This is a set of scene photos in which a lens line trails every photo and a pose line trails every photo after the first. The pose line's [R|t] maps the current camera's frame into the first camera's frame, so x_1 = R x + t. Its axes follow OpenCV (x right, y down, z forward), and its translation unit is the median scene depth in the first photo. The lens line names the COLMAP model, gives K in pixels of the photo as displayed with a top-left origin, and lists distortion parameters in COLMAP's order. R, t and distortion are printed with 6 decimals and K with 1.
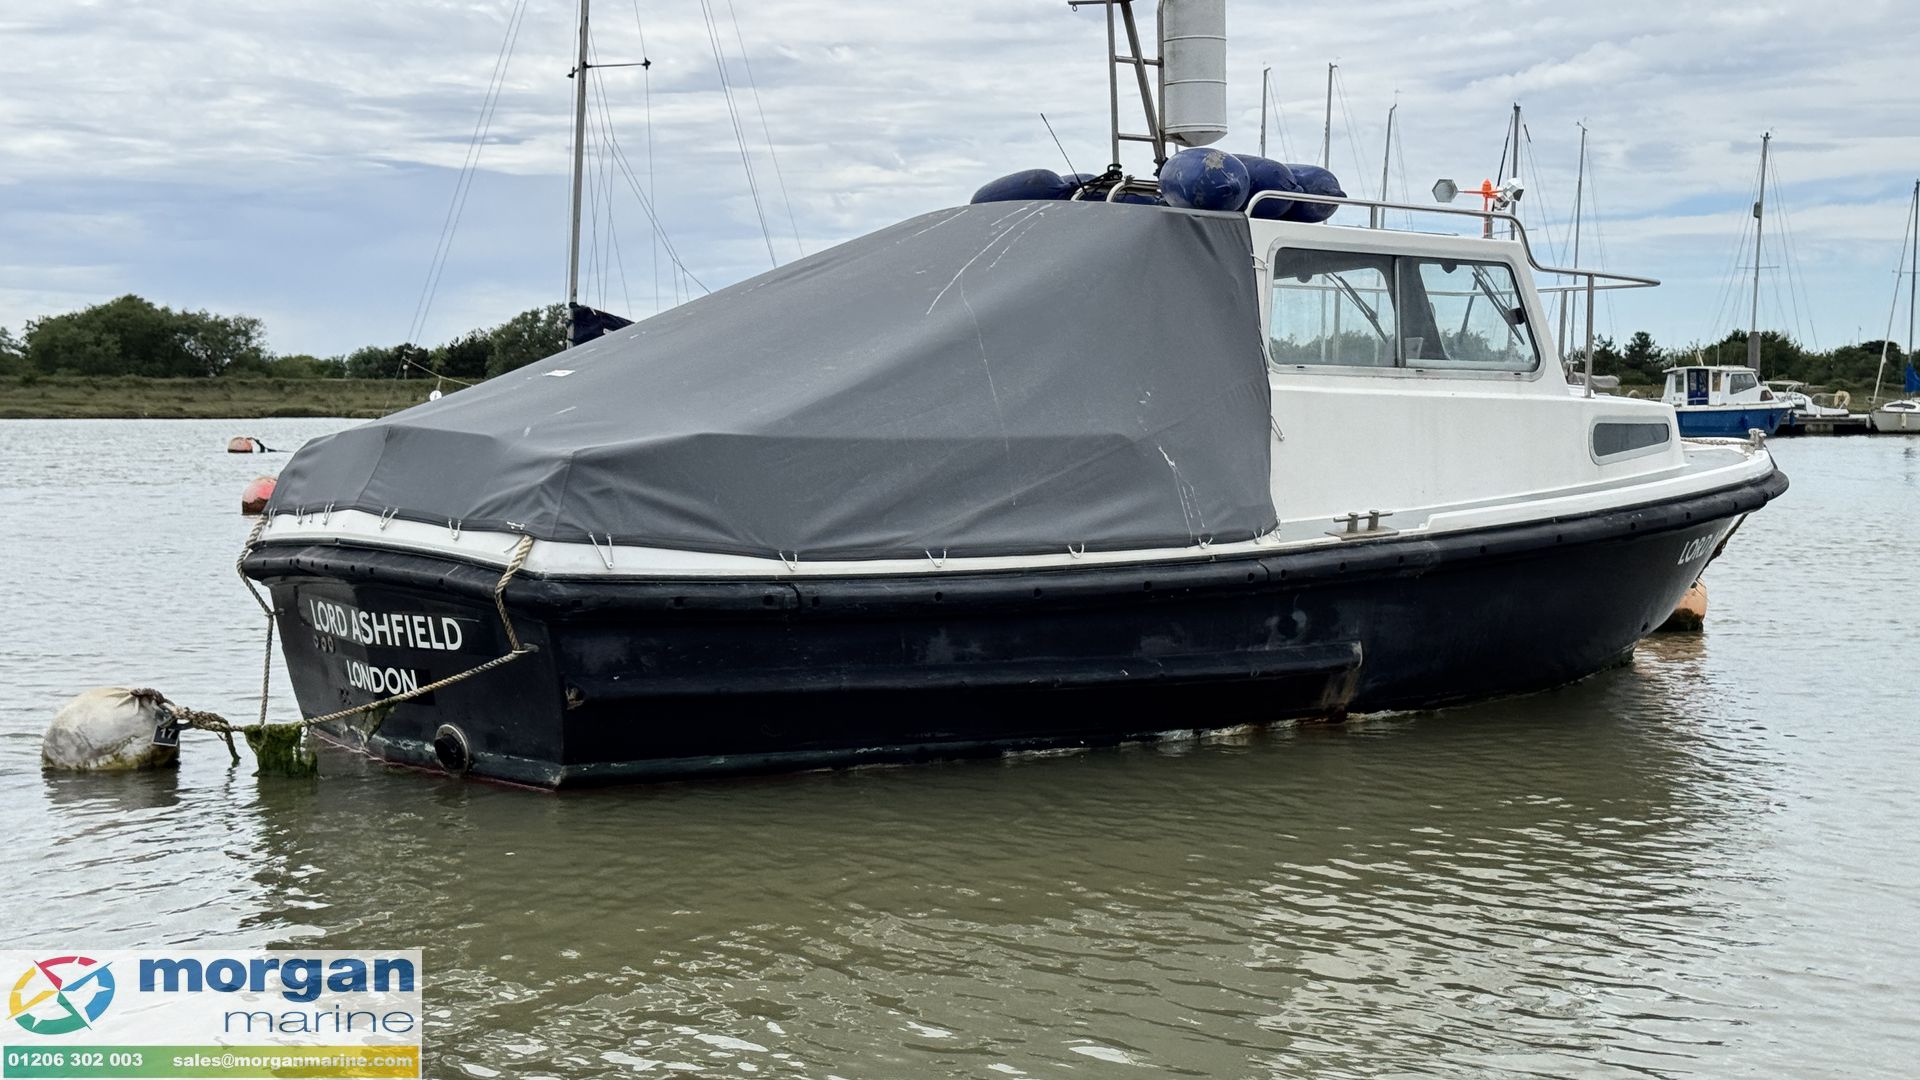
lens RADIAL K [[2770.2, 0, 965.4], [0, 2770.2, 546.3], [0, 0, 1]] dist [0.200503, 0.000000]
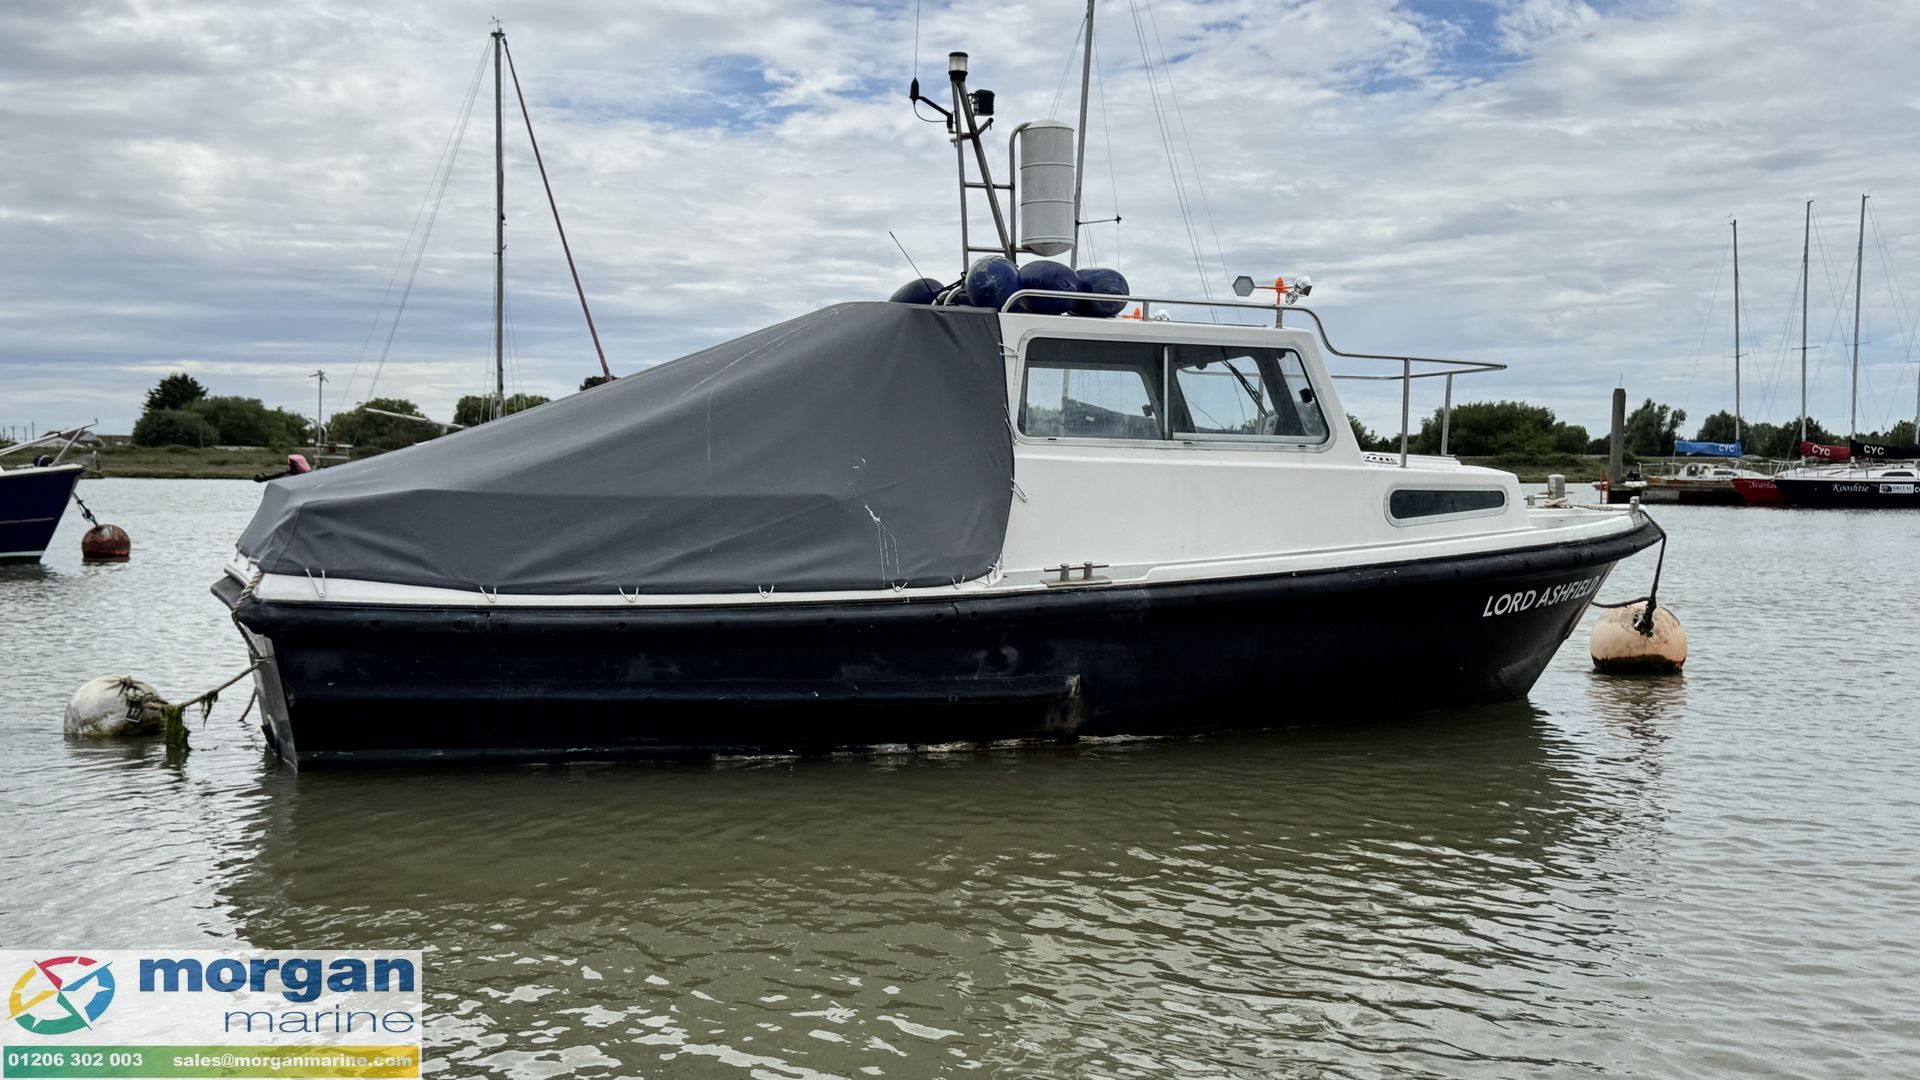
lens RADIAL K [[2017.1, 0, 947.1], [0, 2017.1, 554.8], [0, 0, 1]] dist [0.147358, 0.000000]
pose [[0.945458, 0.019222, -0.325178, 0.369610], [-0.022740, 0.999717, -0.007021, -0.008946], [0.324951, 0.014033, 0.945627, 0.185697]]
